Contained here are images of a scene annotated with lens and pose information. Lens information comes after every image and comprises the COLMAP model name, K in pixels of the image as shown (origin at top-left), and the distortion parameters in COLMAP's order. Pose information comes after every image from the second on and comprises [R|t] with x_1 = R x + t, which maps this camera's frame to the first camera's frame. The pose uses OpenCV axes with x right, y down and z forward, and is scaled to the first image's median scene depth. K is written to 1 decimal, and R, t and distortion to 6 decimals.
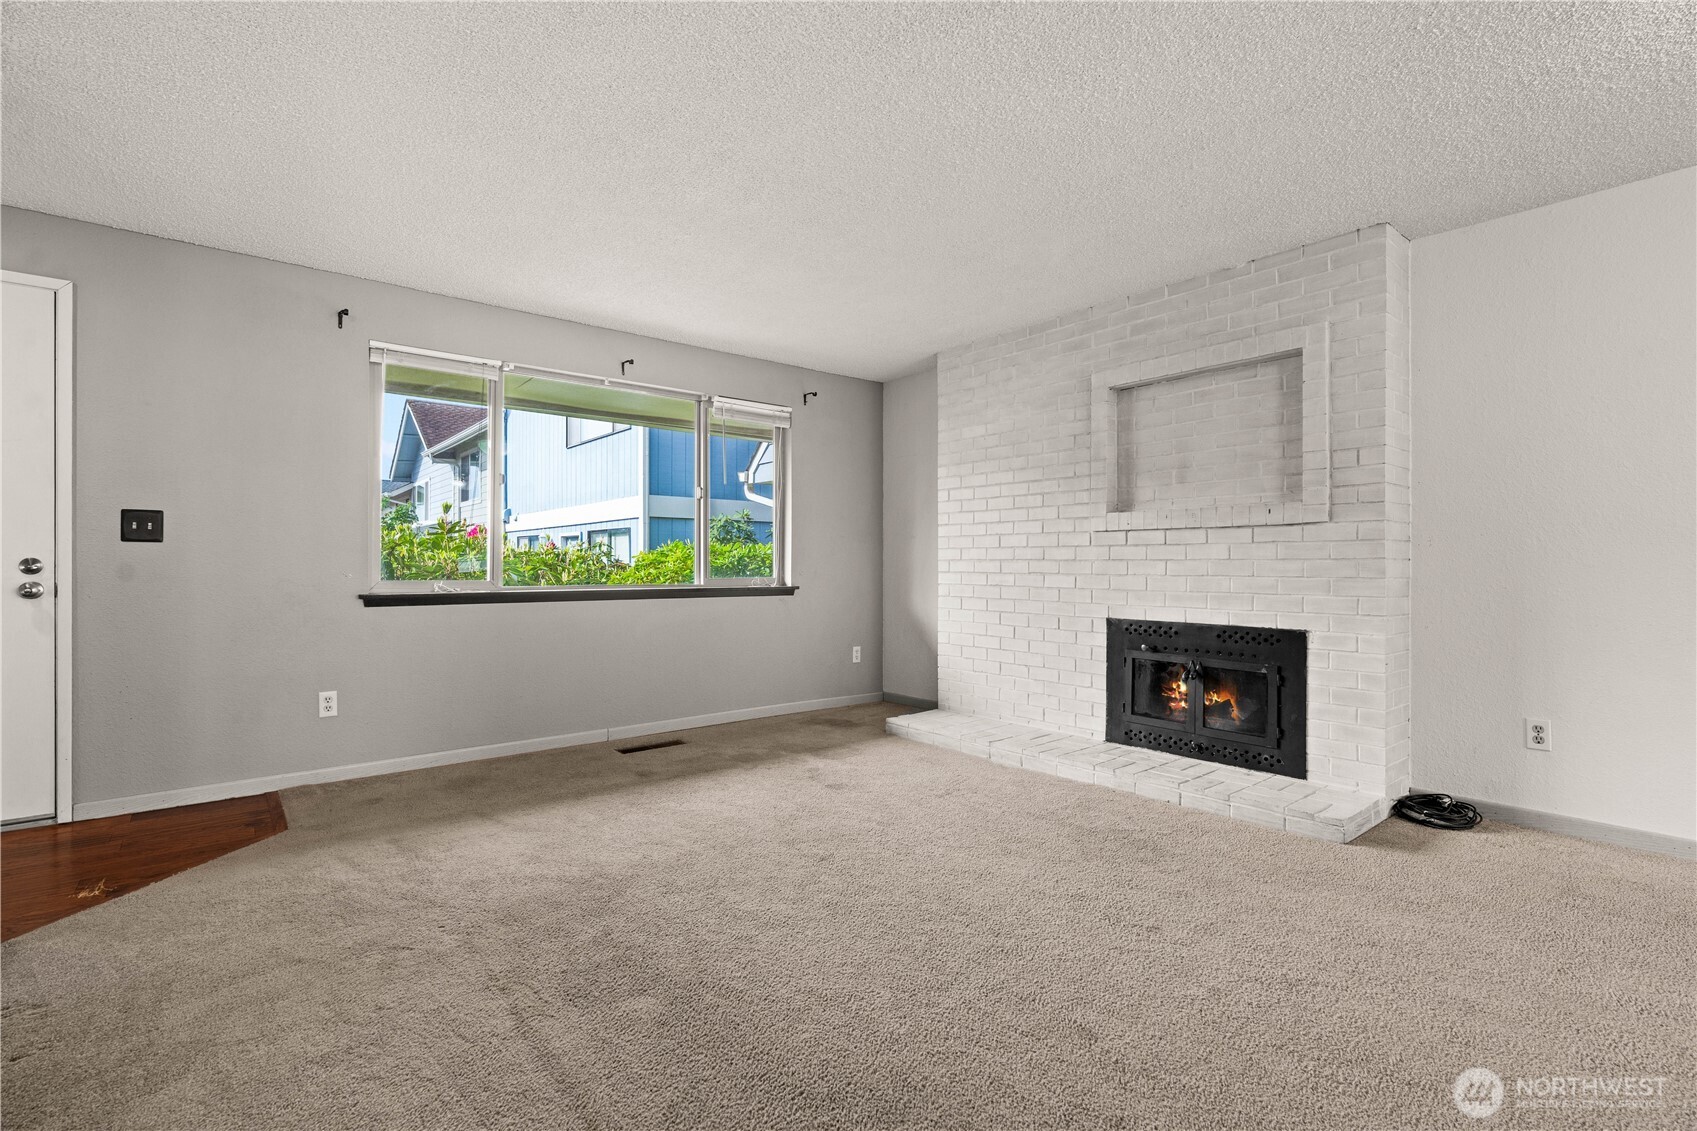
lens RADIAL K [[781.3, 0, 846.4], [0, 781.3, 563.3], [0, 0, 1]] dist [-0.003842, 0.000339]
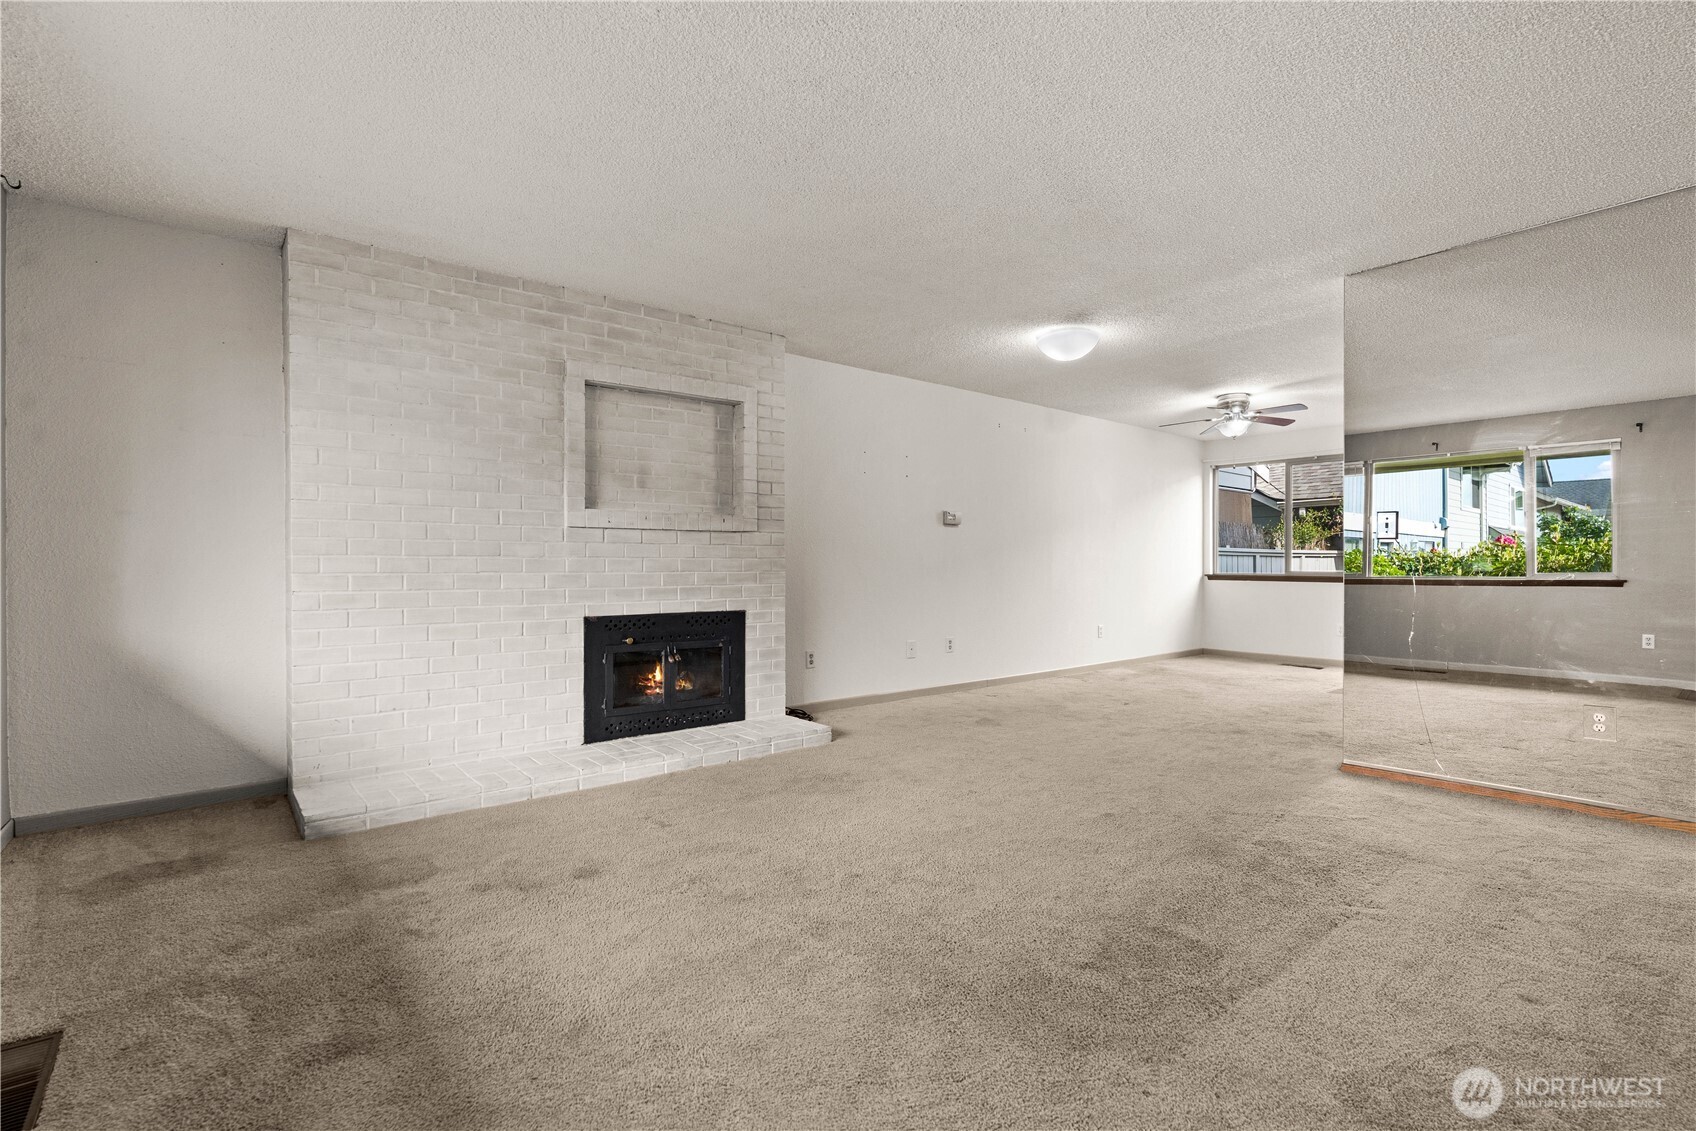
lens RADIAL K [[780.9, 0, 845.9], [0, 780.9, 563.3], [0, 0, 1]] dist [-0.003842, 0.000339]
pose [[0.008386, -0.002097, 0.999963, -0.702805], [-0.004860, 0.999986, 0.002138, 0.000021], [-0.999953, -0.004878, 0.008376, 0.736711]]
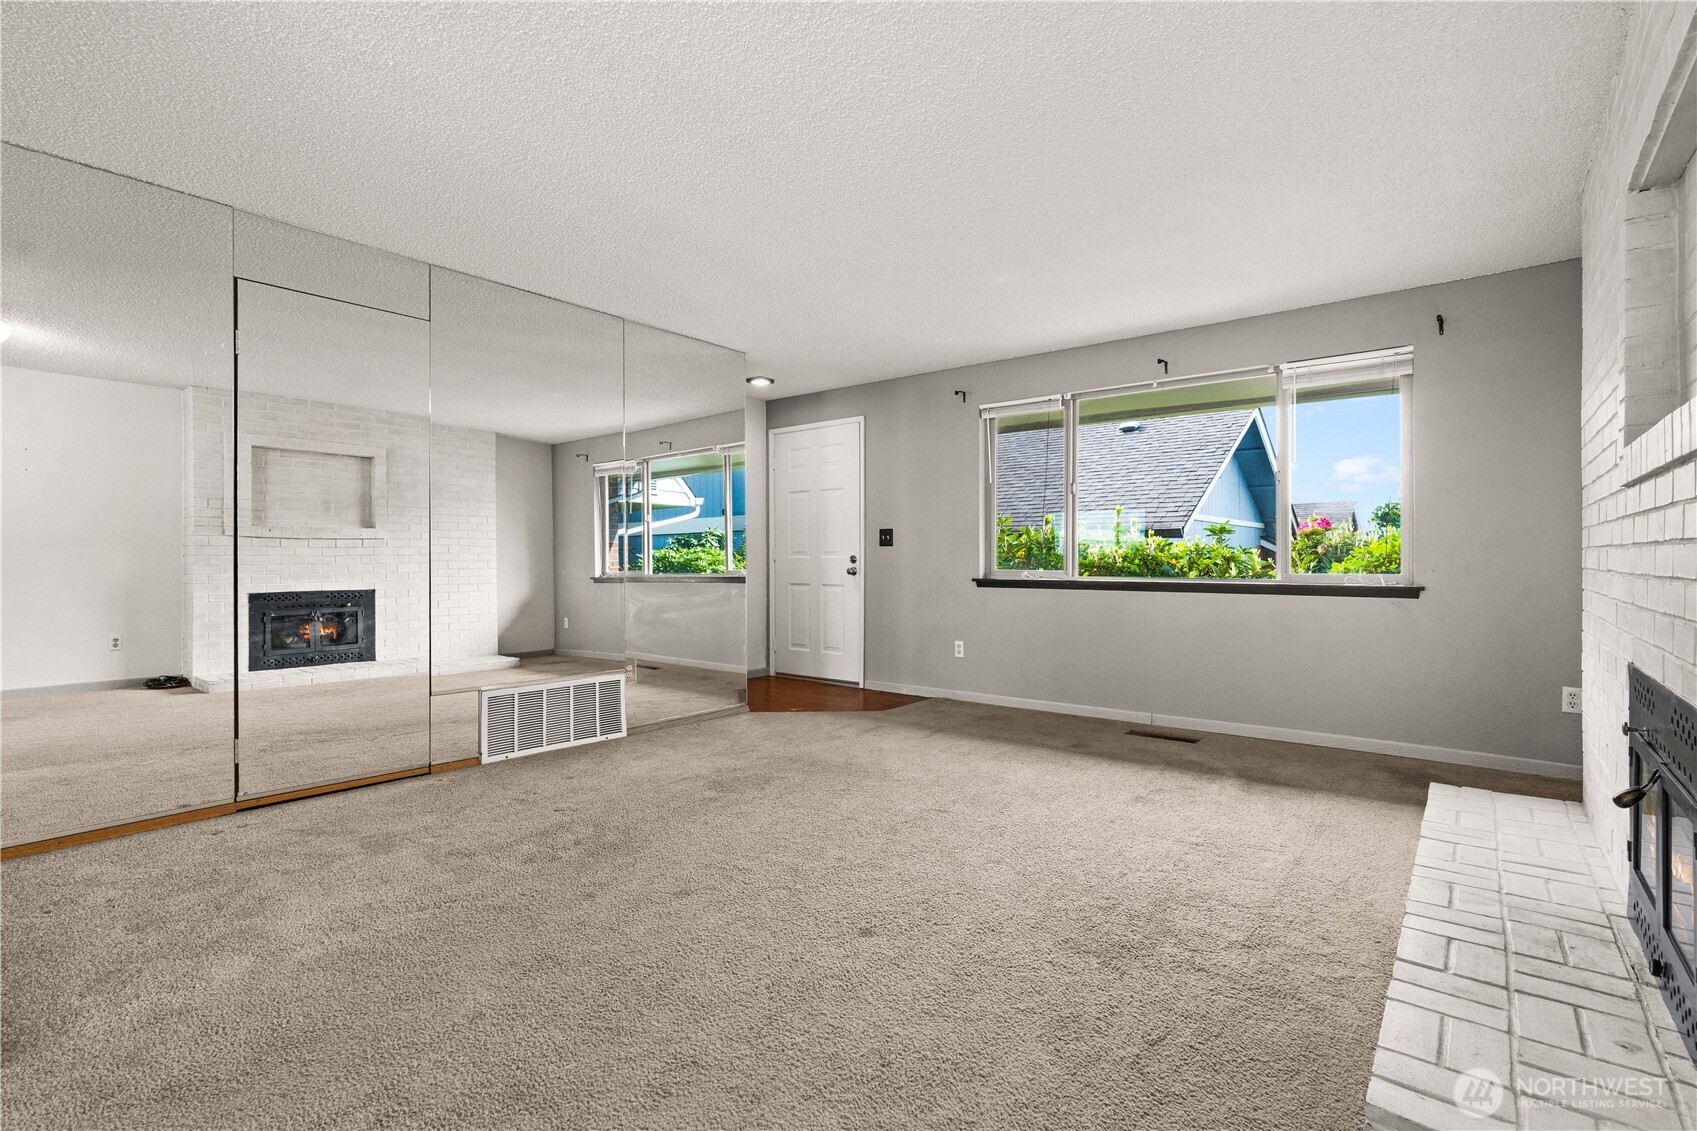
lens RADIAL K [[781.3, 0, 846.4], [0, 781.3, 563.3], [0, 0, 1]] dist [-0.003842, 0.000339]
pose [[0.192734, -0.000403, -0.981251, 0.781635], [-0.002496, 0.999996, -0.000901, 0.013189], [0.981248, 0.002623, 0.192732, 0.472699]]
